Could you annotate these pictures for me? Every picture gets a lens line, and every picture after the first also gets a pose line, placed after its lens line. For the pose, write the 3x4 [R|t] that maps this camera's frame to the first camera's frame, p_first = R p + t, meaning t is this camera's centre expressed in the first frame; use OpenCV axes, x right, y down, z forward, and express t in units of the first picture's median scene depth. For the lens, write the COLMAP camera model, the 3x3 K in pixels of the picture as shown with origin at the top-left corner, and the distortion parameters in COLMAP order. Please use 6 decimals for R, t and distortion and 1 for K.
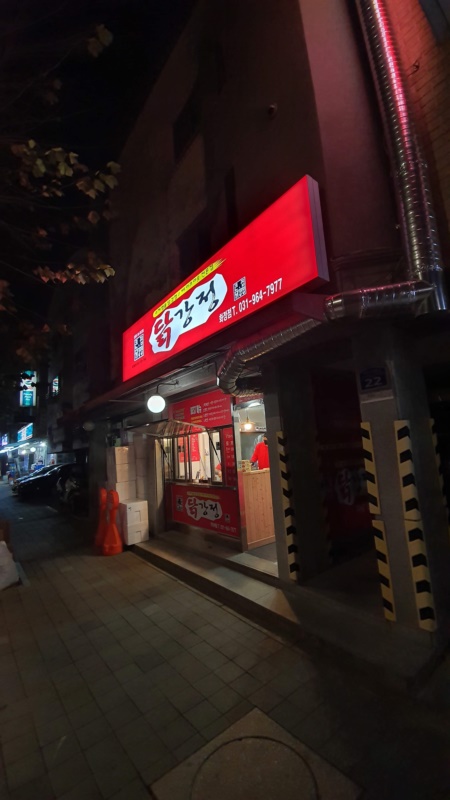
lens RADIAL K [[327.3, 0, 225.0], [0, 327.3, 400.0], [0, 0, 1]] dist [-0.002359, -0.000573]
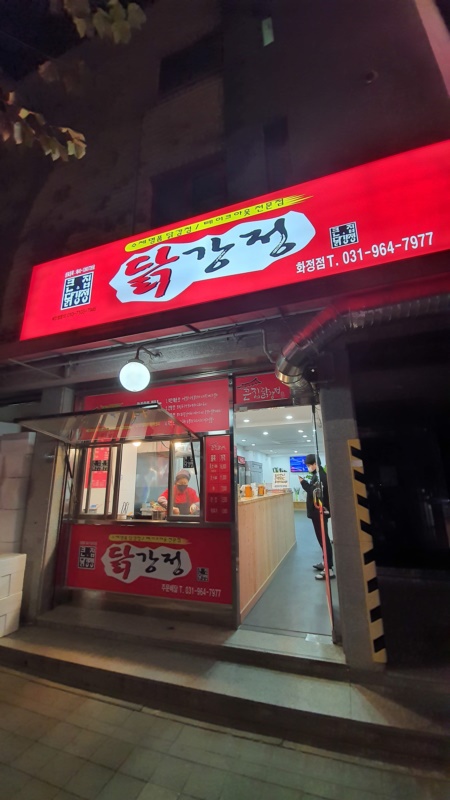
lens RADIAL K [[327.3, 0, 225.0], [0, 327.3, 400.0], [0, 0, 1]] dist [-0.002359, -0.000573]
pose [[0.841578, 0.190761, 0.505329, -0.345278], [-0.121444, 0.978432, -0.167102, 0.125965], [-0.526306, 0.079260, 0.846593, 0.399914]]
